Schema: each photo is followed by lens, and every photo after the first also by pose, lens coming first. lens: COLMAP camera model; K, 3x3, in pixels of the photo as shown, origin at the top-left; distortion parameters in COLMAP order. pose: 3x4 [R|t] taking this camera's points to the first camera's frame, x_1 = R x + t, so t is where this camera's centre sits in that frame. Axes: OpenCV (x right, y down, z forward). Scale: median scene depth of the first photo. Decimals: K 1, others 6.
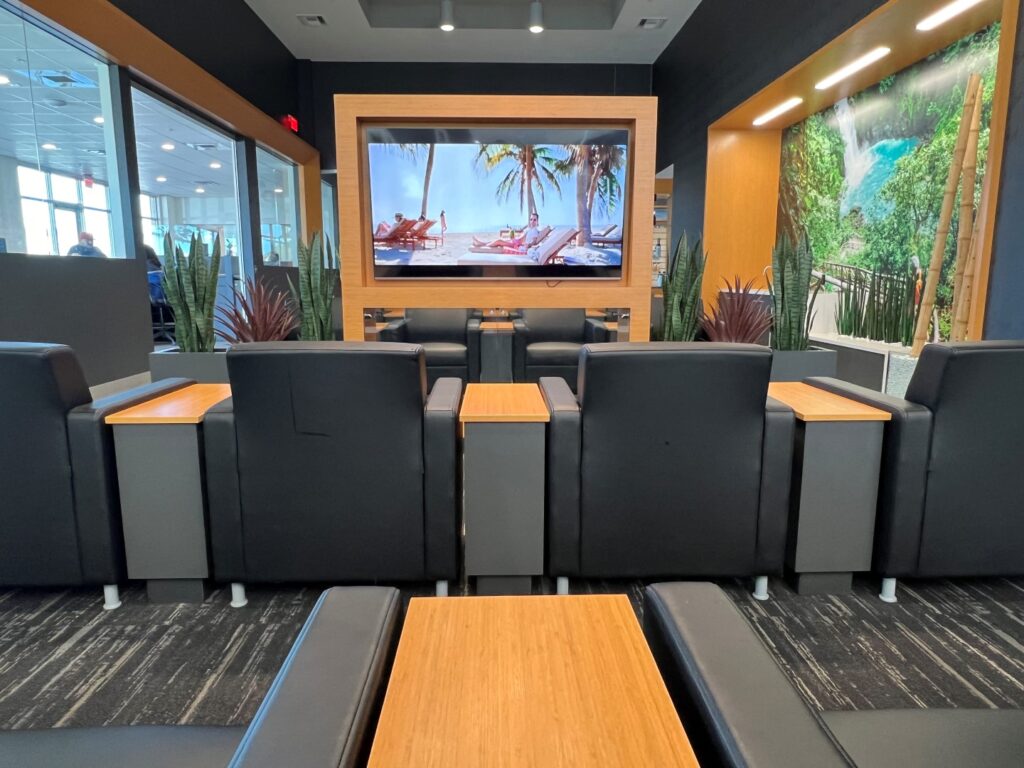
lens RADIAL K [[656.7, 0, 511.3], [0, 656.7, 384.5], [0, 0, 1]] dist [-0.003856, -0.001128]
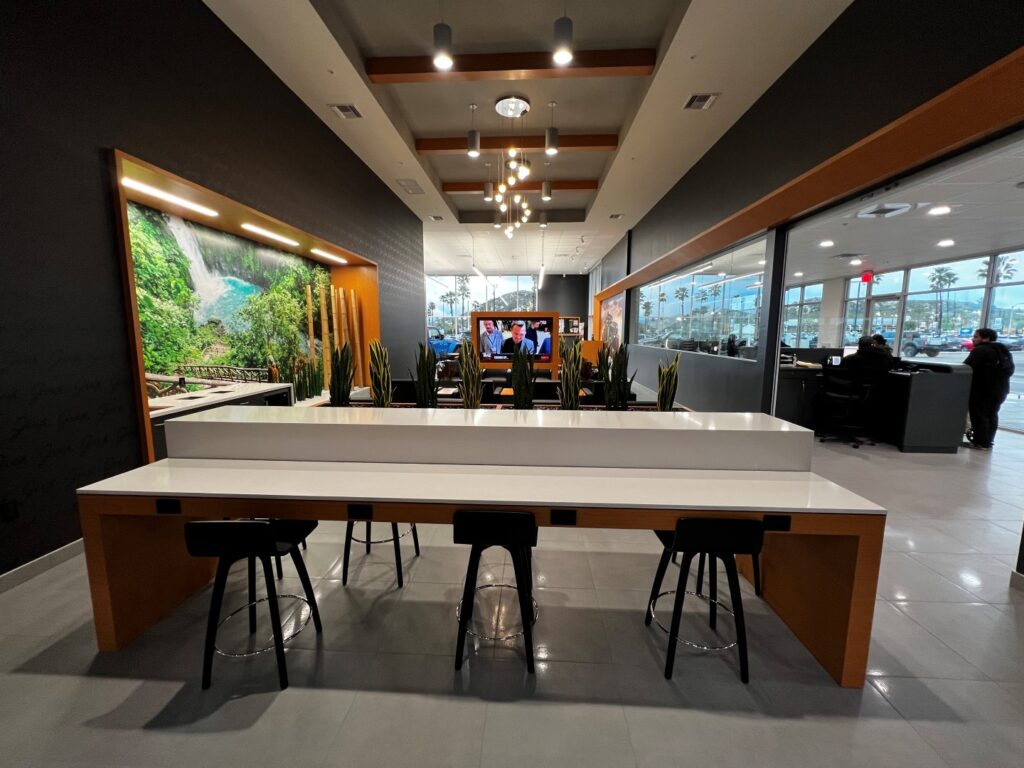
lens RADIAL K [[411.3, 0, 511.1], [0, 411.3, 383.1], [0, 0, 1]] dist [-0.000050, 0.000163]
pose [[-0.996468, -0.012457, 0.083047, -0.109654], [0.011916, 0.957957, 0.286664, -0.402726], [-0.083127, 0.286641, -0.954425, 1.878241]]
